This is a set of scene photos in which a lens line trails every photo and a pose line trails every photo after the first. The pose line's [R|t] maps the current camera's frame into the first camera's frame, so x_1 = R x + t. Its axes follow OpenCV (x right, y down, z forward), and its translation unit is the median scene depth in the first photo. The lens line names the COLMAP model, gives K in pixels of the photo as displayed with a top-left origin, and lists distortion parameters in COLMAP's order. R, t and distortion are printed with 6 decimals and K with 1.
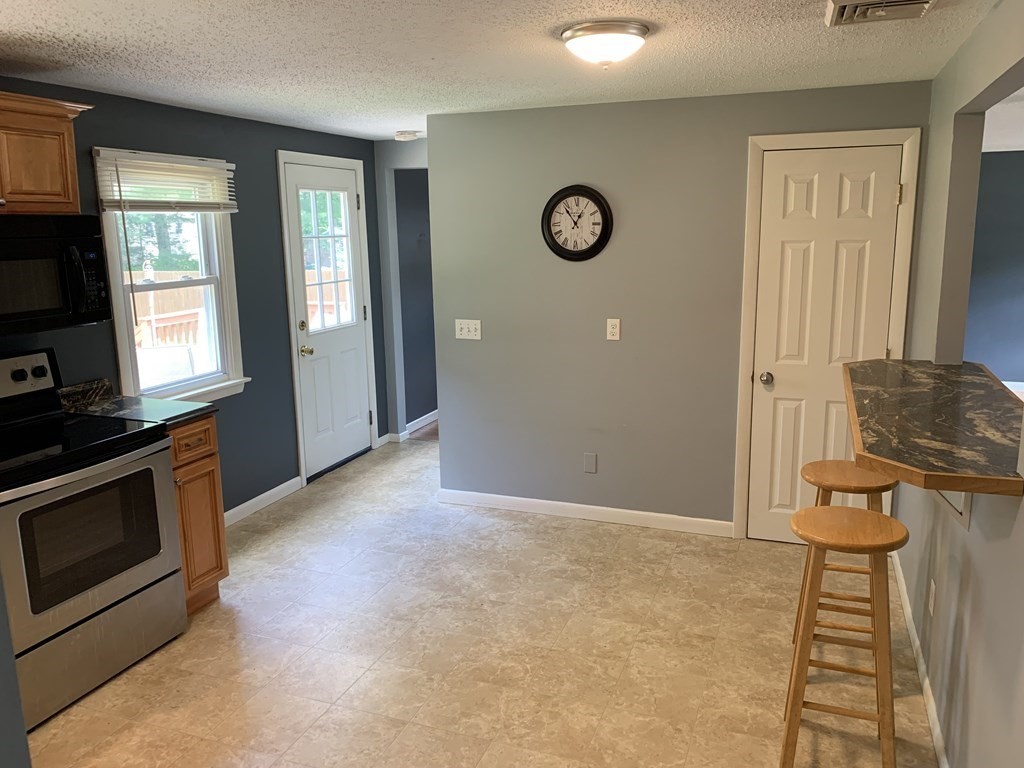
lens RADIAL K [[805.7, 0, 511.1], [0, 805.7, 380.7], [0, 0, 1]] dist [0.064575, -0.027627]
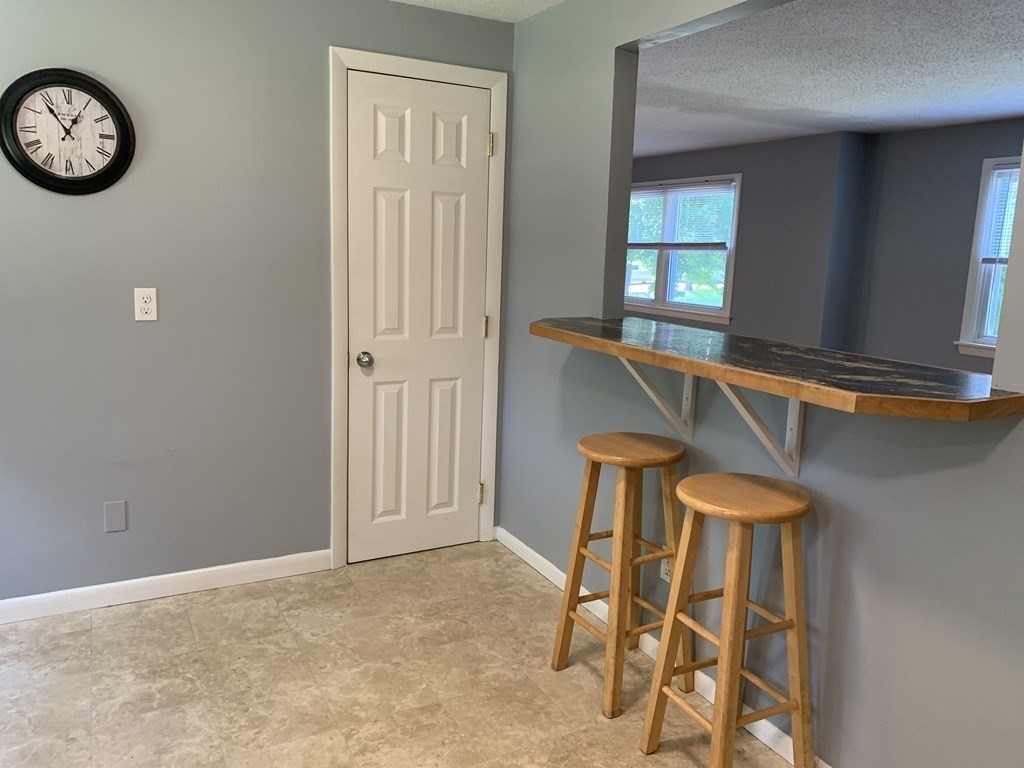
lens RADIAL K [[805.7, 0, 515.5], [0, 805.7, 374.6], [0, 0, 1]] dist [0.064575, -0.027627]
pose [[0.659342, -0.083988, 0.747138, -0.184696], [0.101665, 0.994574, 0.022085, 0.009523], [-0.744938, 0.061397, 0.664302, 0.357515]]
